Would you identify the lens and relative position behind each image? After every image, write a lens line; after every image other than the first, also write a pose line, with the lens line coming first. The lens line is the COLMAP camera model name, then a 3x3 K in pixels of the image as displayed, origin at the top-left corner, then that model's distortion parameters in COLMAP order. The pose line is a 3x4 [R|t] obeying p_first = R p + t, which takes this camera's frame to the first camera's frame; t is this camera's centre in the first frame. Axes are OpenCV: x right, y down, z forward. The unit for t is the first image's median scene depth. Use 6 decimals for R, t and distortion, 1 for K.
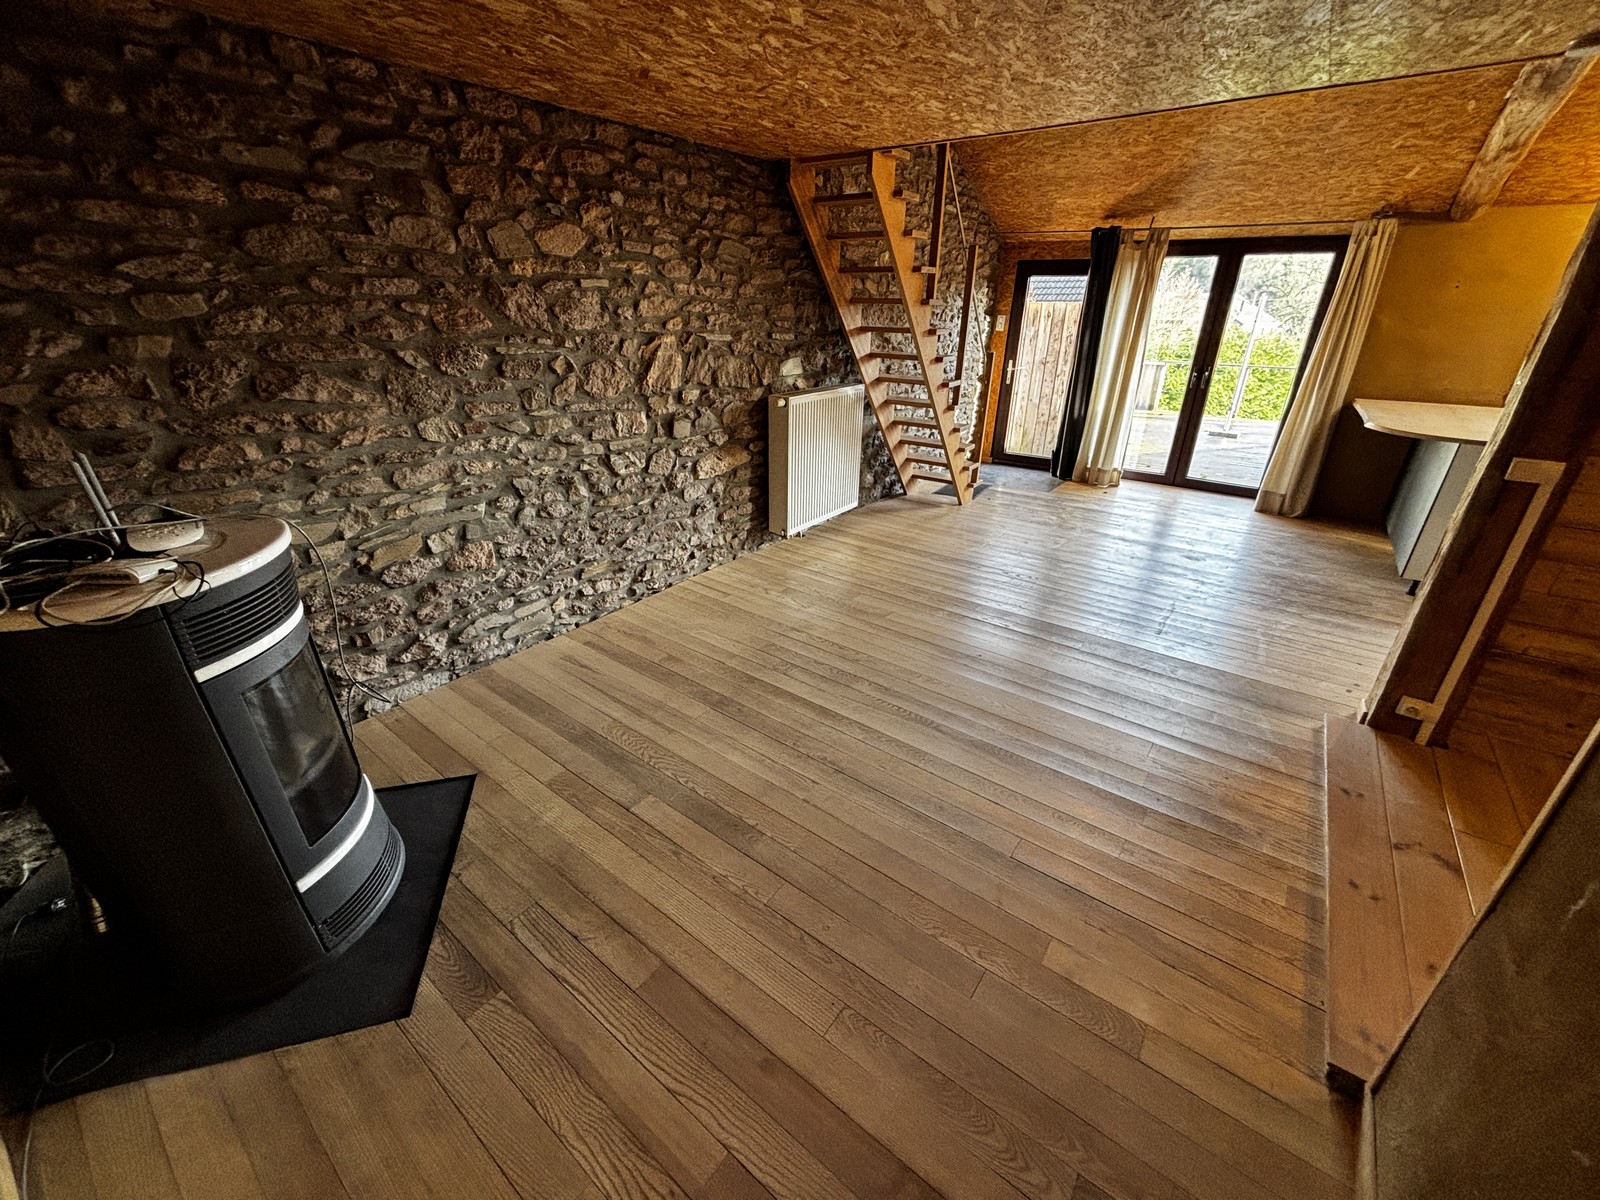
lens RADIAL K [[640.7, 0, 794.1], [0, 640.7, 593.6], [0, 0, 1]] dist [-0.008102, 0.001449]
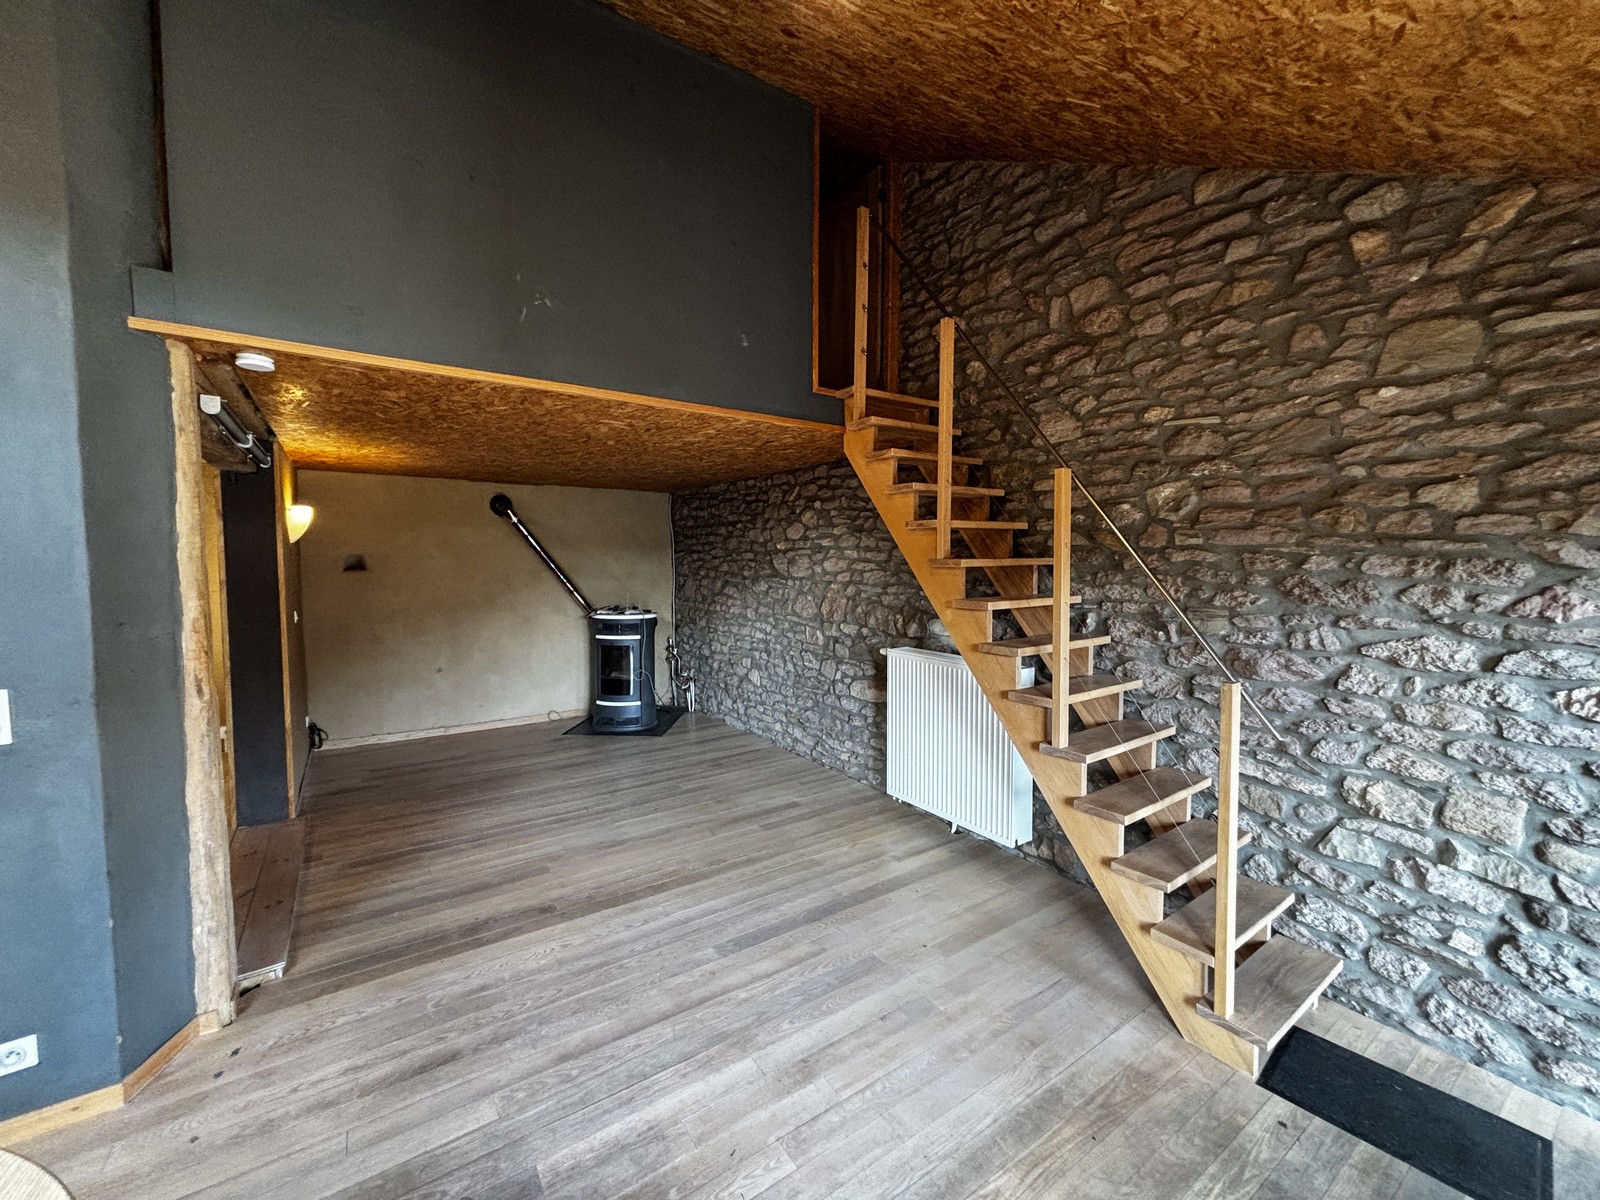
lens RADIAL K [[640.7, 0, 797.7], [0, 640.7, 590.2], [0, 0, 1]] dist [-0.008102, 0.001449]
pose [[-0.304883, 0.051367, -0.951004, 1.258195], [-0.388676, 0.904895, 0.173483, -0.652321], [0.869469, 0.422525, -0.255922, 1.400584]]
